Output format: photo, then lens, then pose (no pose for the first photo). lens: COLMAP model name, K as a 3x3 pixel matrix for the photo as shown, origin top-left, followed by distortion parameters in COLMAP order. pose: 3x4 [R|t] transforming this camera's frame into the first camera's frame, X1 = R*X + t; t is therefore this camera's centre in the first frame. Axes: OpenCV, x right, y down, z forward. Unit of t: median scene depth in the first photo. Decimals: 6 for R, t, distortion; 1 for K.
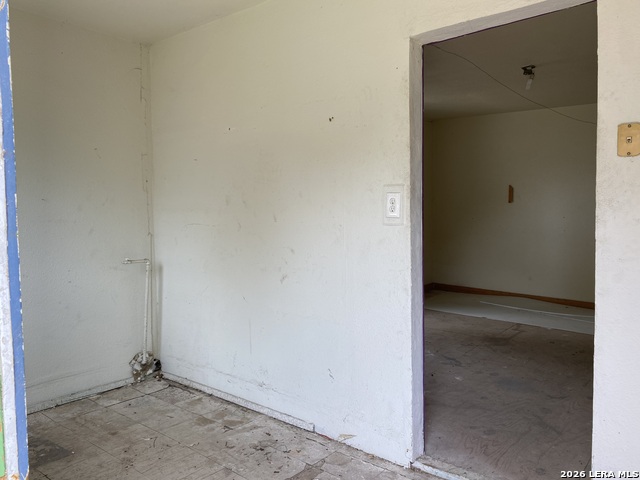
lens RADIAL K [[485.9, 0, 316.5], [0, 485.9, 235.2], [0, 0, 1]] dist [0.001860, -0.001563]
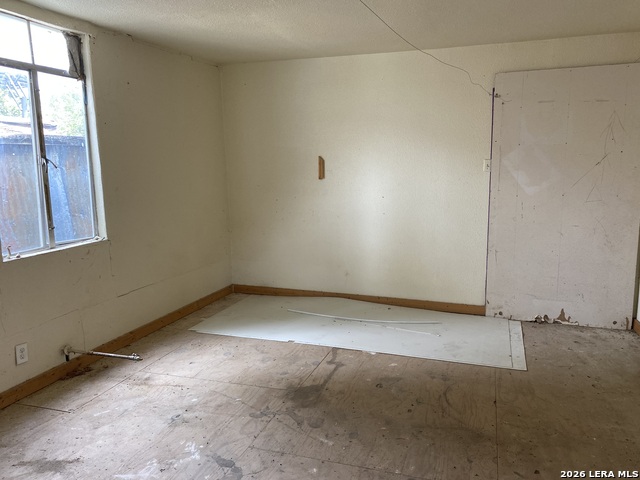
lens RADIAL K [[485.9, 0, 319.3], [0, 485.9, 242.5], [0, 0, 1]] dist [0.001860, -0.001563]
pose [[0.935015, -0.060879, 0.349343, 0.158463], [0.033016, 0.995819, 0.085171, -0.043020], [-0.353068, -0.068103, 0.933116, 0.359931]]
